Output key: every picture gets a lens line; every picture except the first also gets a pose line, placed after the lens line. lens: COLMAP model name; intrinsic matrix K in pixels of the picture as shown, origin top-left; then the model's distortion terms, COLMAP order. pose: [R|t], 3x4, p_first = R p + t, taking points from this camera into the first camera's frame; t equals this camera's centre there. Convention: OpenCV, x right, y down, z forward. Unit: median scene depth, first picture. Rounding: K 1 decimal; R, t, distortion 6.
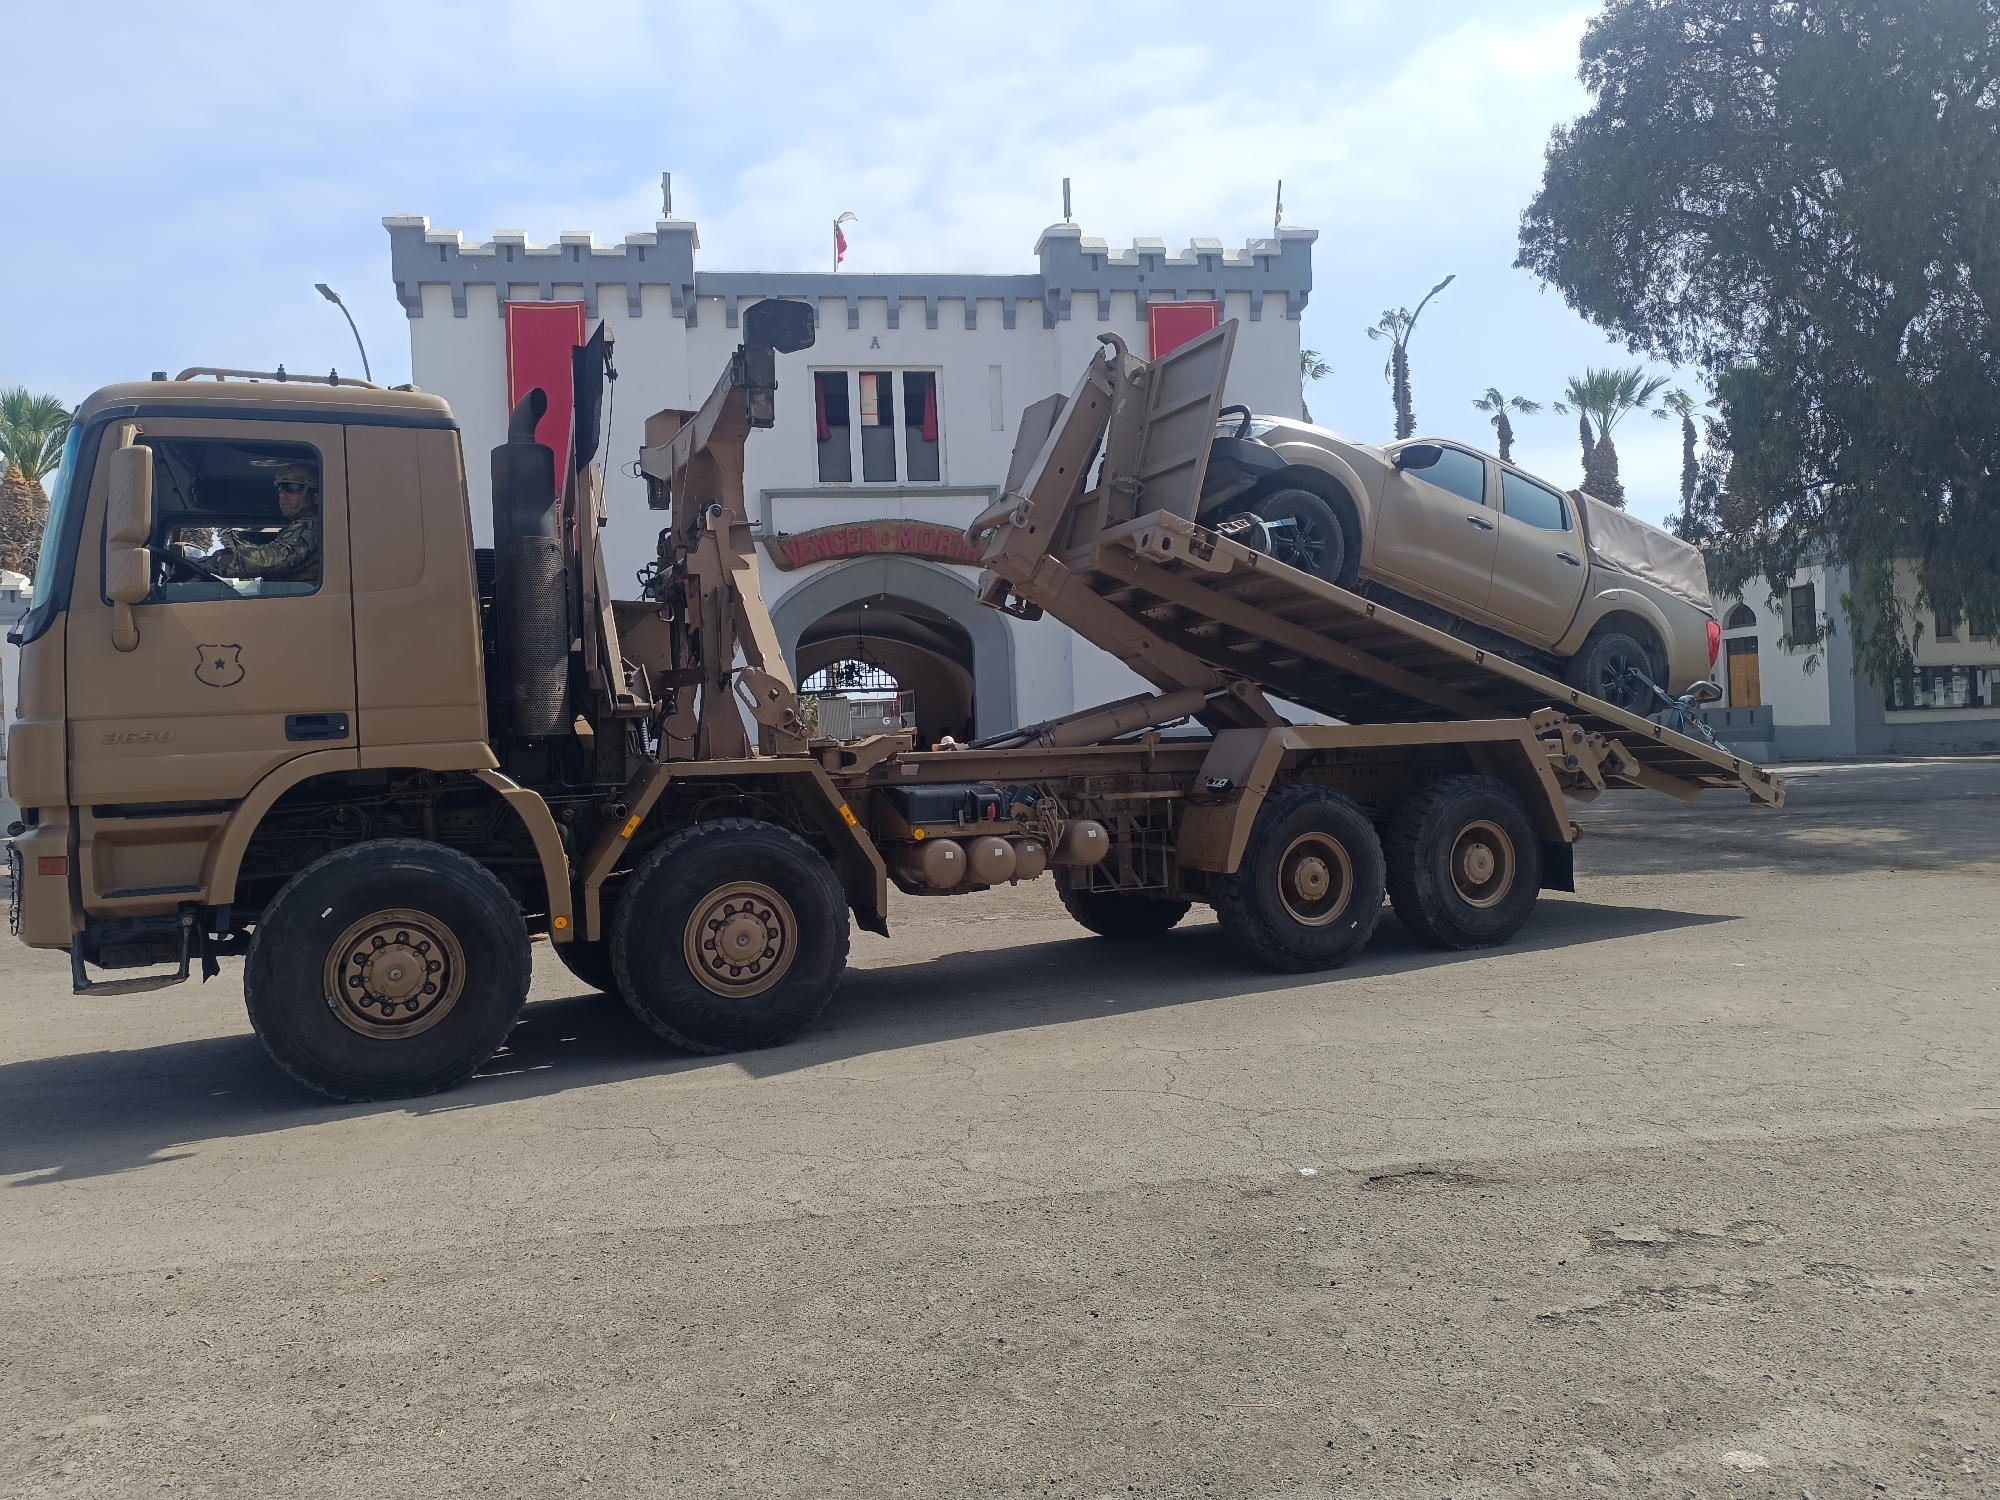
lens RADIAL K [[1386.4, 0, 991.3], [0, 1386.4, 790.6], [0, 0, 1]] dist [0.045473, -0.046514]
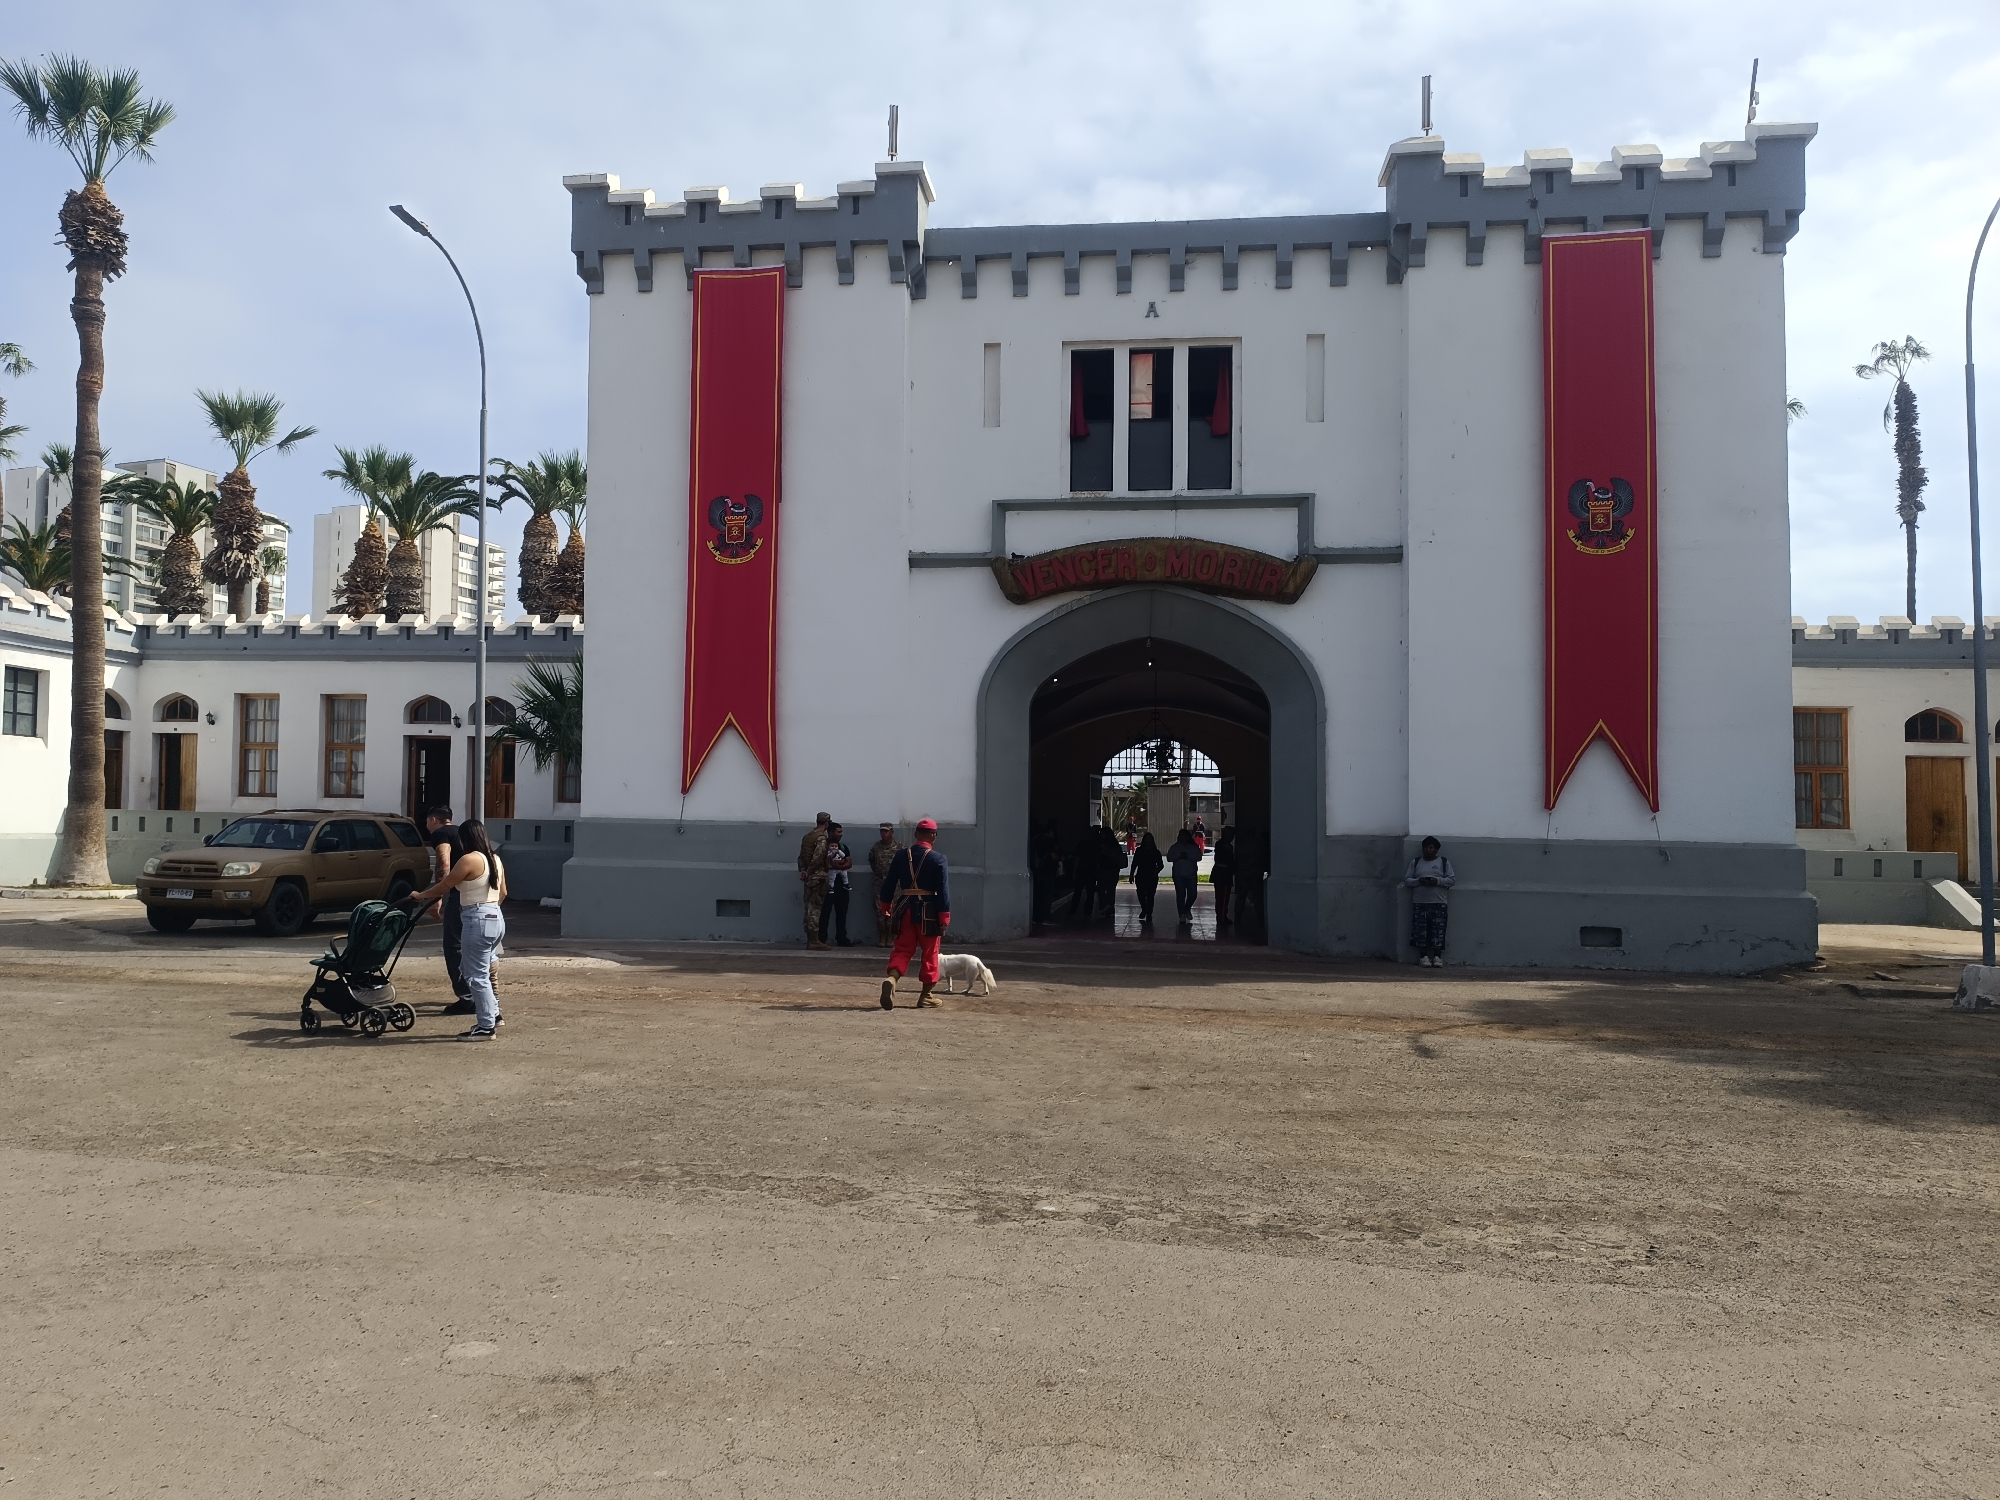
lens RADIAL K [[1265.2, 0, 1000.0], [0, 1265.2, 750.0], [0, 0, 1]] dist [0.055999, -0.059400]
pose [[0.952230, 0.043185, -0.302312, 0.065438], [-0.074304, 0.992964, -0.092200, -0.012240], [0.296203, 0.110259, 0.948740, 0.373914]]
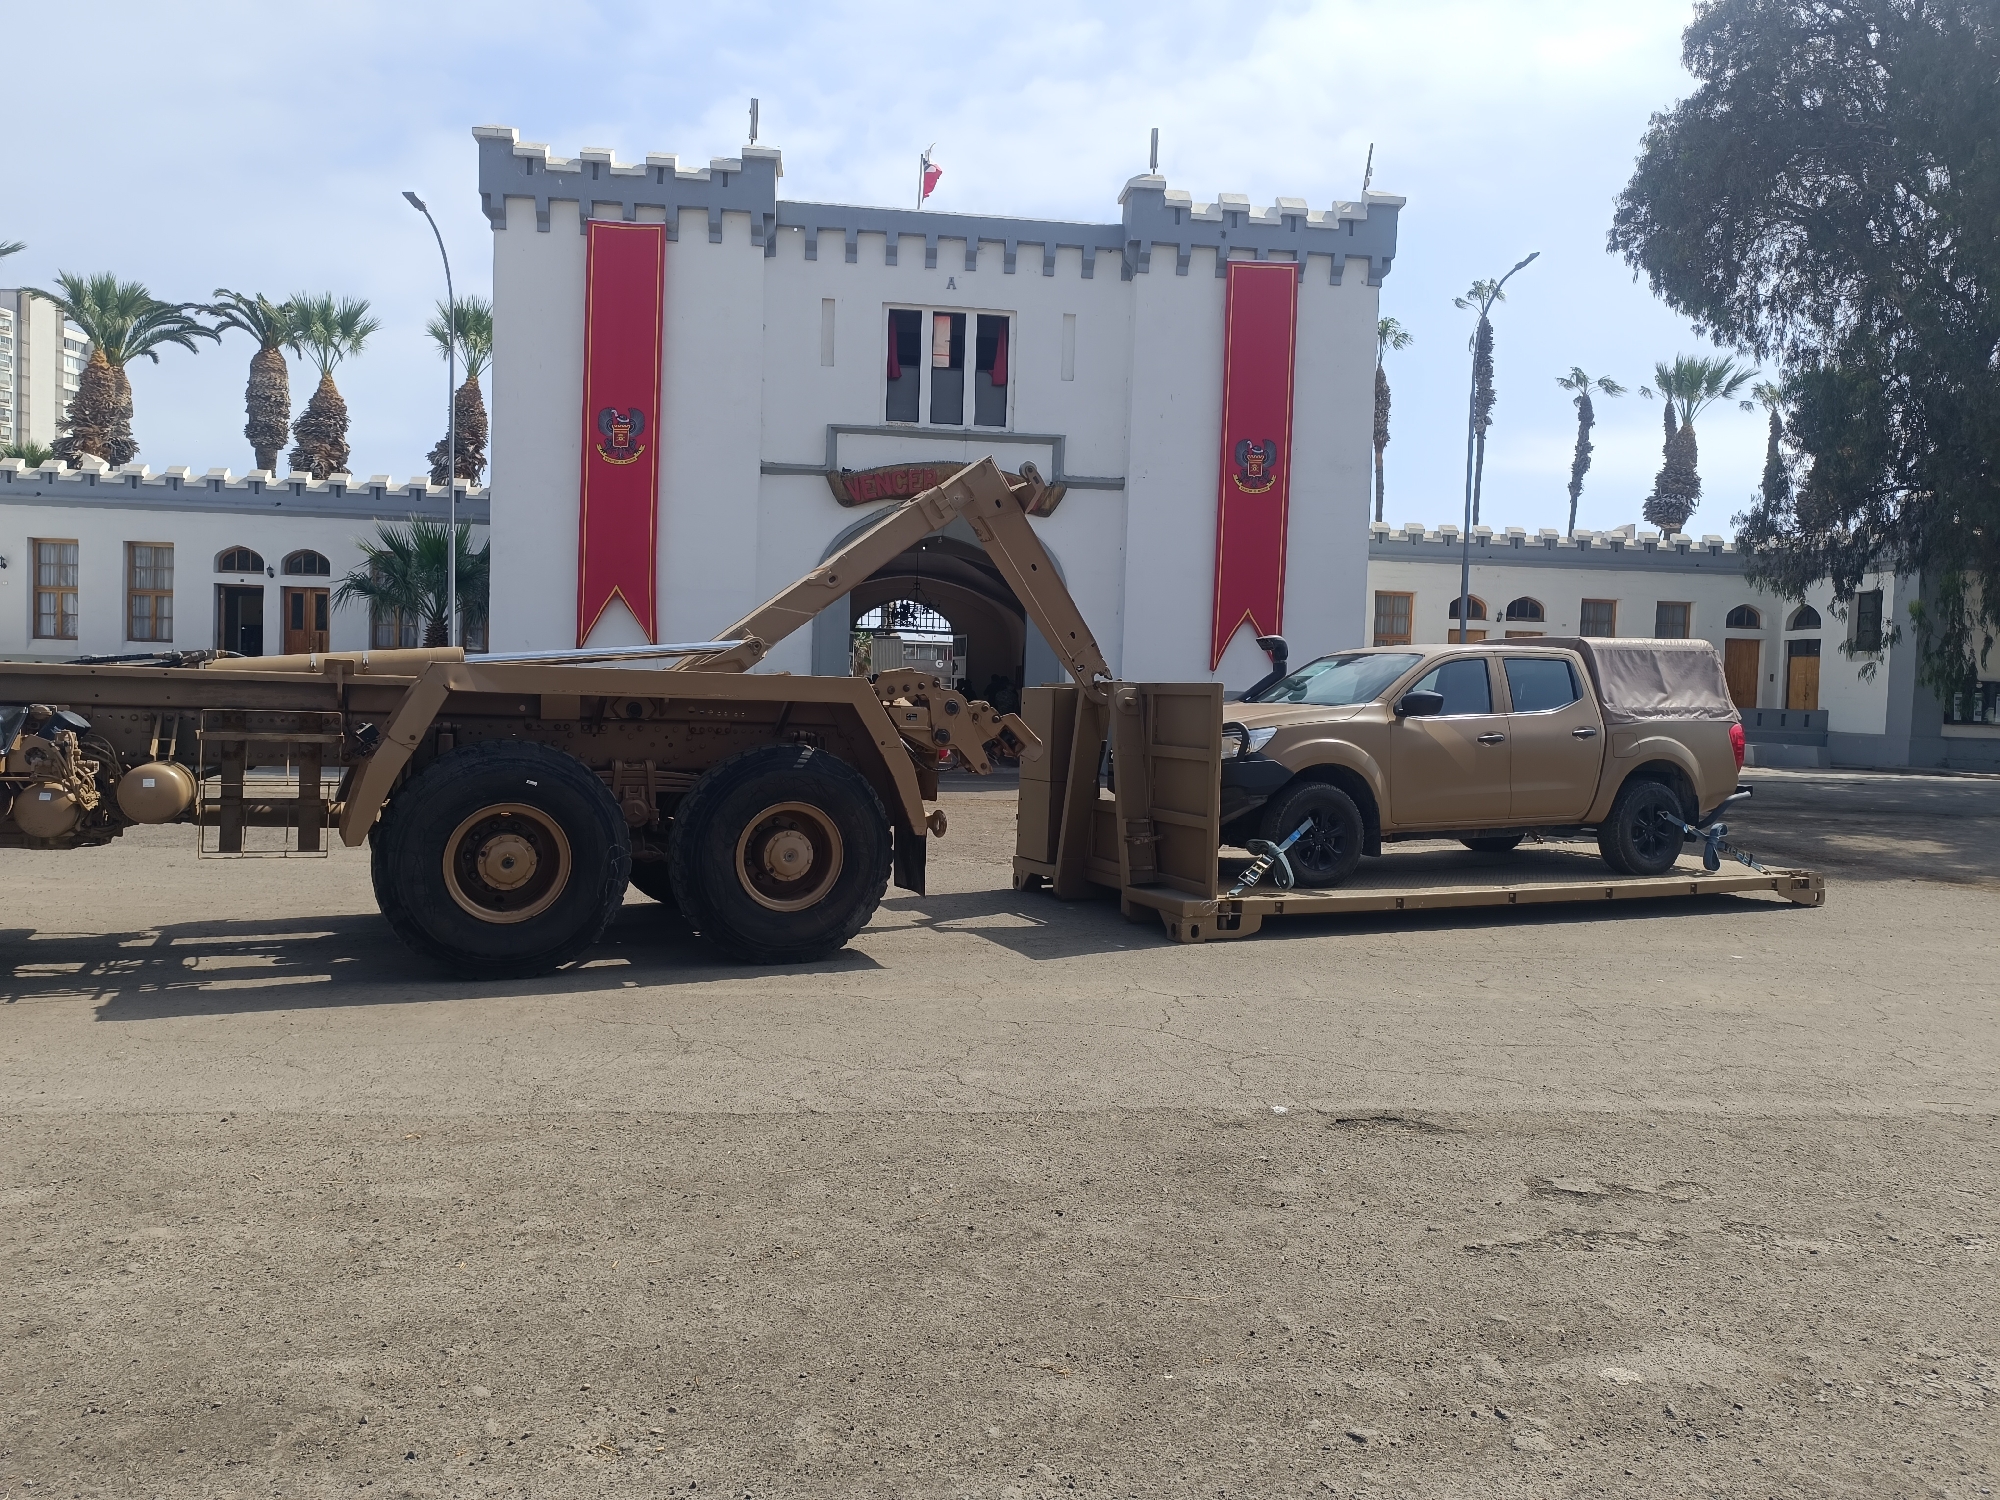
lens RADIAL K [[1391.3, 0, 1003.9], [0, 1391.3, 788.0], [0, 0, 1]] dist [0.052071, -0.060065]
pose [[0.997002, 0.073196, -0.025096, 0.006470], [-0.072300, 0.996771, 0.034918, 0.001630], [0.027571, -0.032999, 0.999075, -0.015968]]
